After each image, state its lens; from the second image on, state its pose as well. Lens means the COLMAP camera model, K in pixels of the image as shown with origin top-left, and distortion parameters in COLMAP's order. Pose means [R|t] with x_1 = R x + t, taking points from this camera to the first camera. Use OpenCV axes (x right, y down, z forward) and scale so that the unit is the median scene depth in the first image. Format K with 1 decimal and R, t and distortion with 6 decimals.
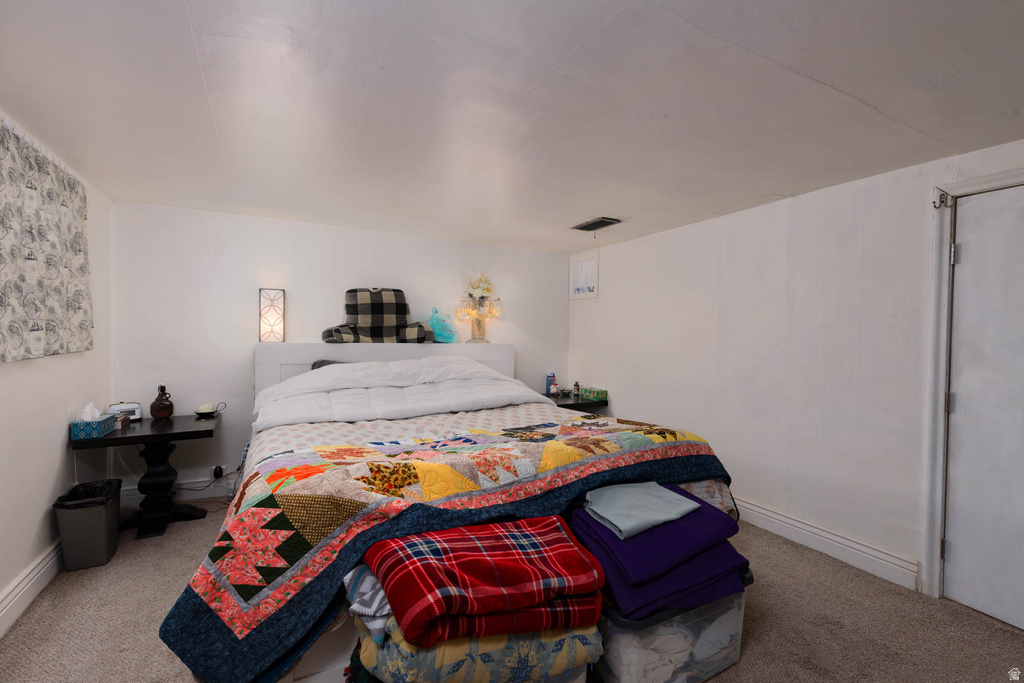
lens RADIAL K [[466.8, 0, 512.5], [0, 466.8, 340.3], [0, 0, 1]] dist [0.013010, 0.000086]
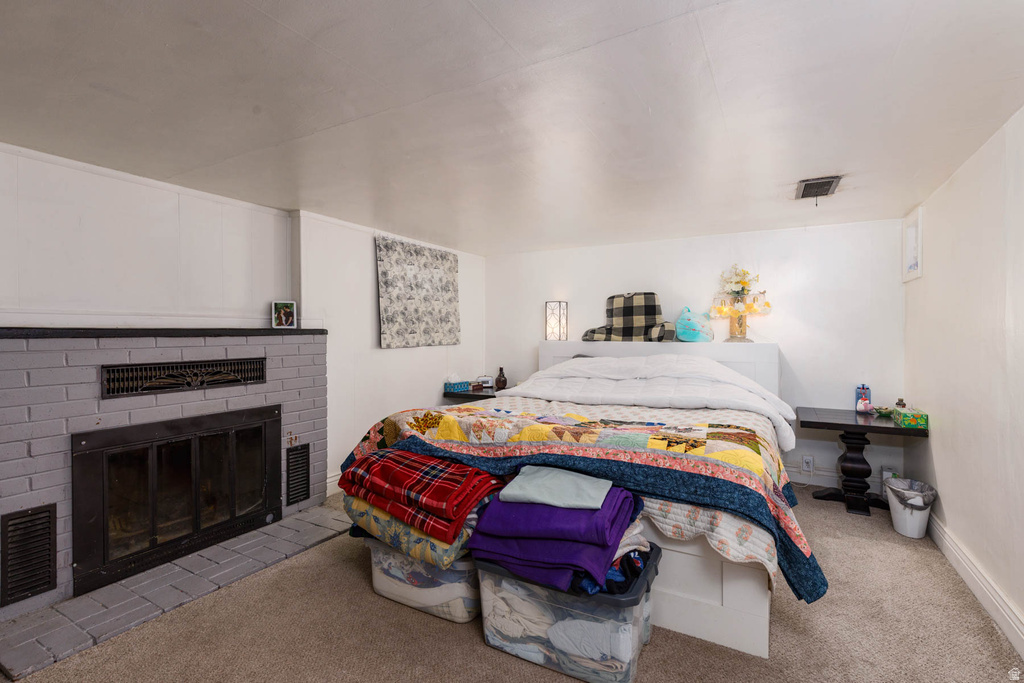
lens RADIAL K [[466.8, 0, 510.8], [0, 466.8, 339.5], [0, 0, 1]] dist [0.013010, 0.000086]
pose [[0.528682, -0.000884, -0.848819, 0.580790], [-0.004880, 0.999980, -0.004080, 0.007492], [0.848806, 0.006299, 0.528667, 0.176761]]
